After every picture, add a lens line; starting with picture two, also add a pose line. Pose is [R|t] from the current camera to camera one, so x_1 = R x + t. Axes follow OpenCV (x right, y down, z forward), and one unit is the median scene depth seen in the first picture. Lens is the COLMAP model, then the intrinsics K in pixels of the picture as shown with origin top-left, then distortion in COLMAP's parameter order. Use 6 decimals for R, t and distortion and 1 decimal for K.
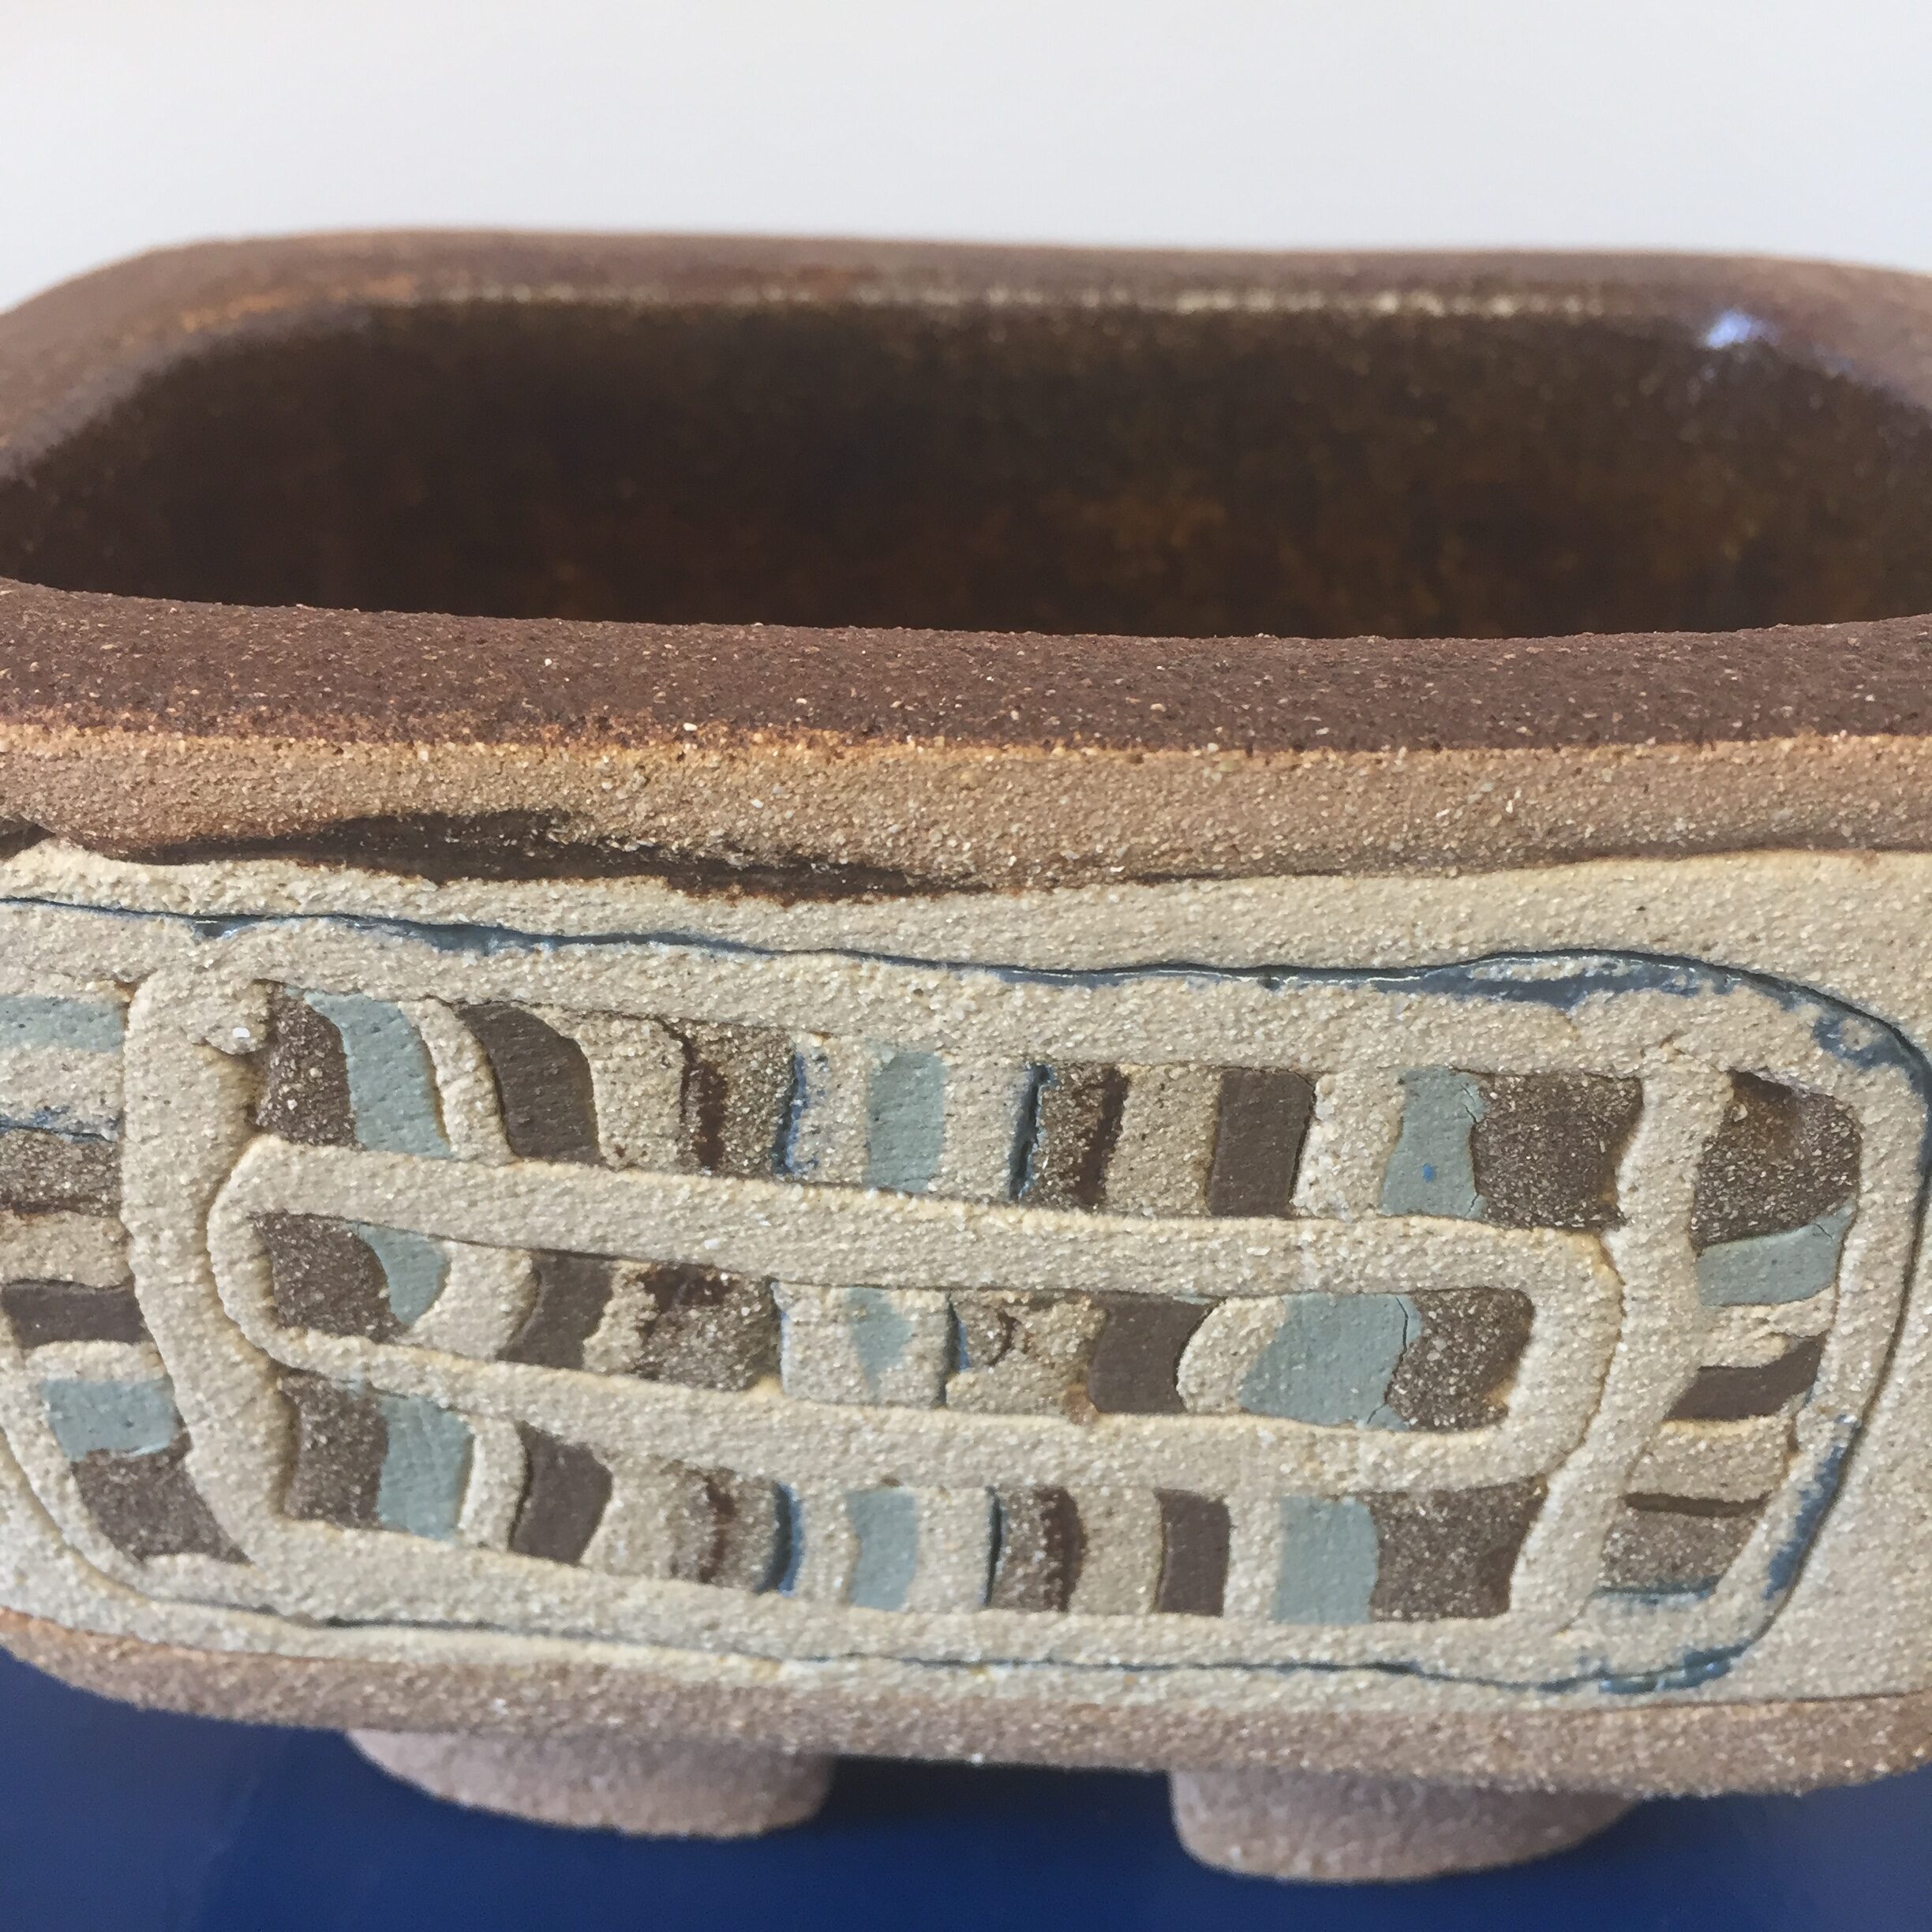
lens RADIAL K [[2361.0, 0, 966.0], [0, 2361.0, 966.0], [0, 0, 1]] dist [0.037654, -0.047647]
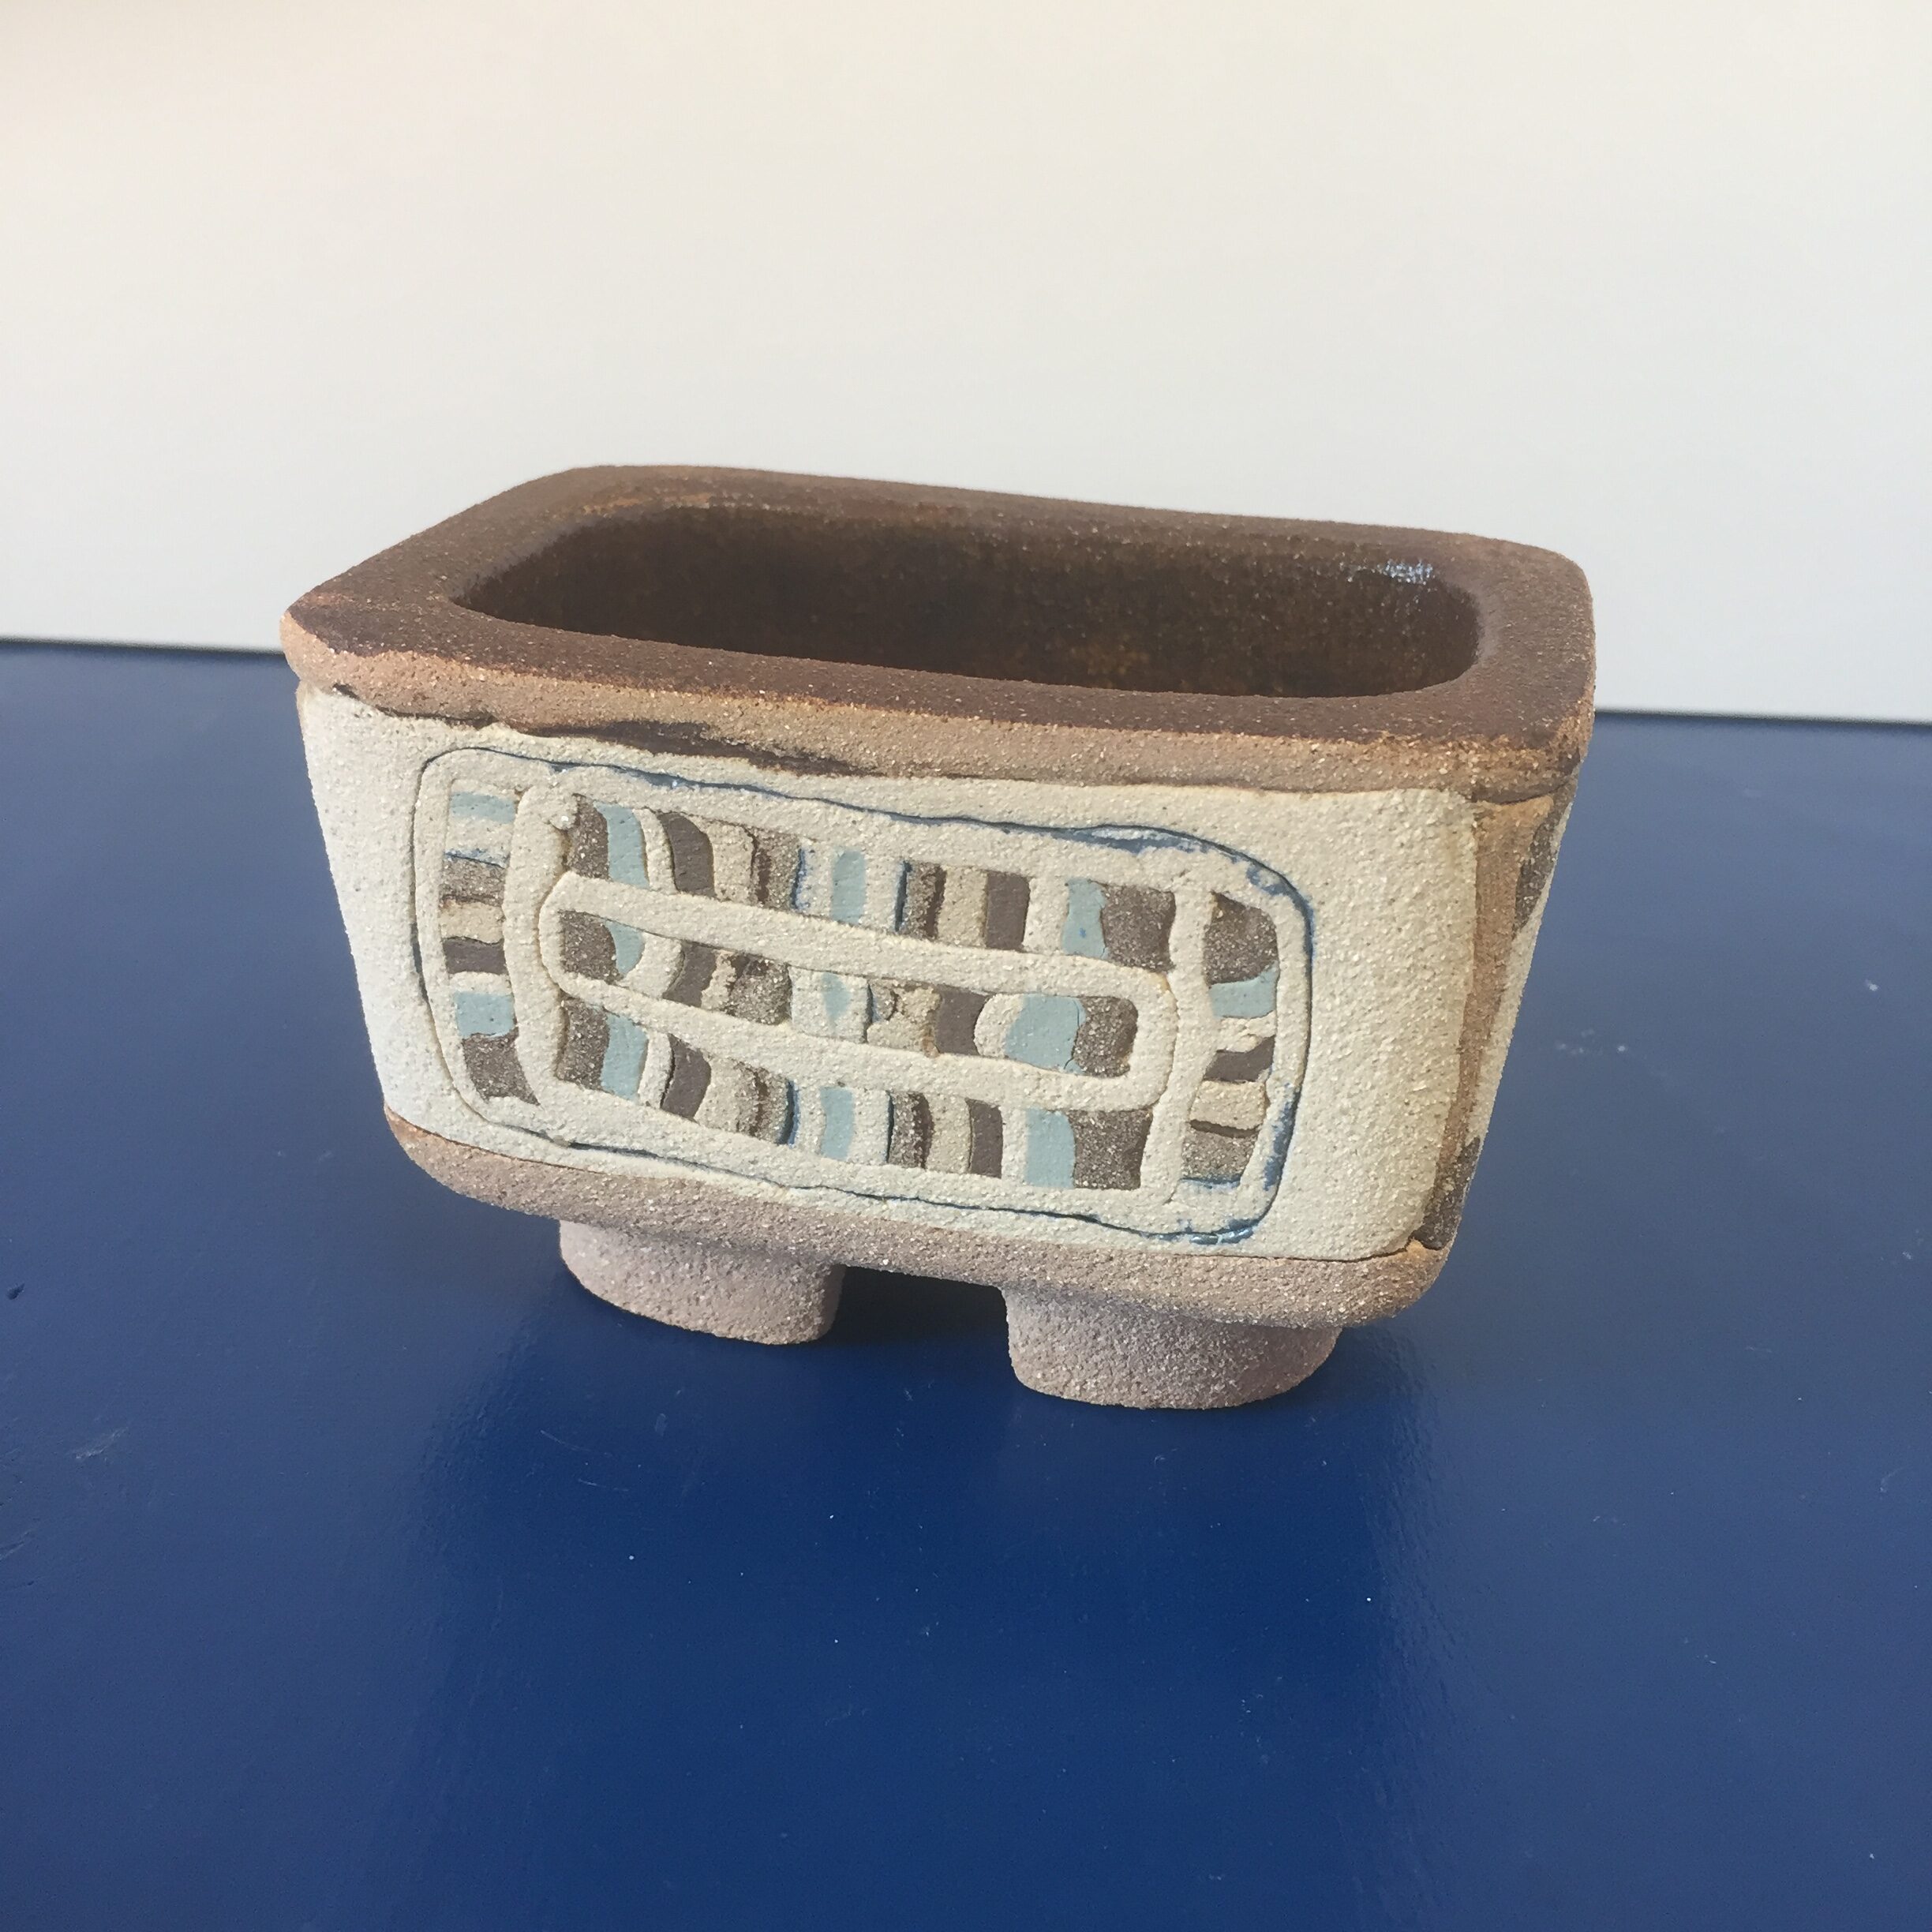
lens RADIAL K [[2361.0, 0, 966.0], [0, 2361.0, 966.0], [0, 0, 1]] dist [0.037654, -0.047647]
pose [[0.984707, 0.098232, -0.143886, 0.386967], [-0.110571, 0.990609, -0.080417, 0.289837], [0.134635, 0.095097, 0.986321, -1.096781]]
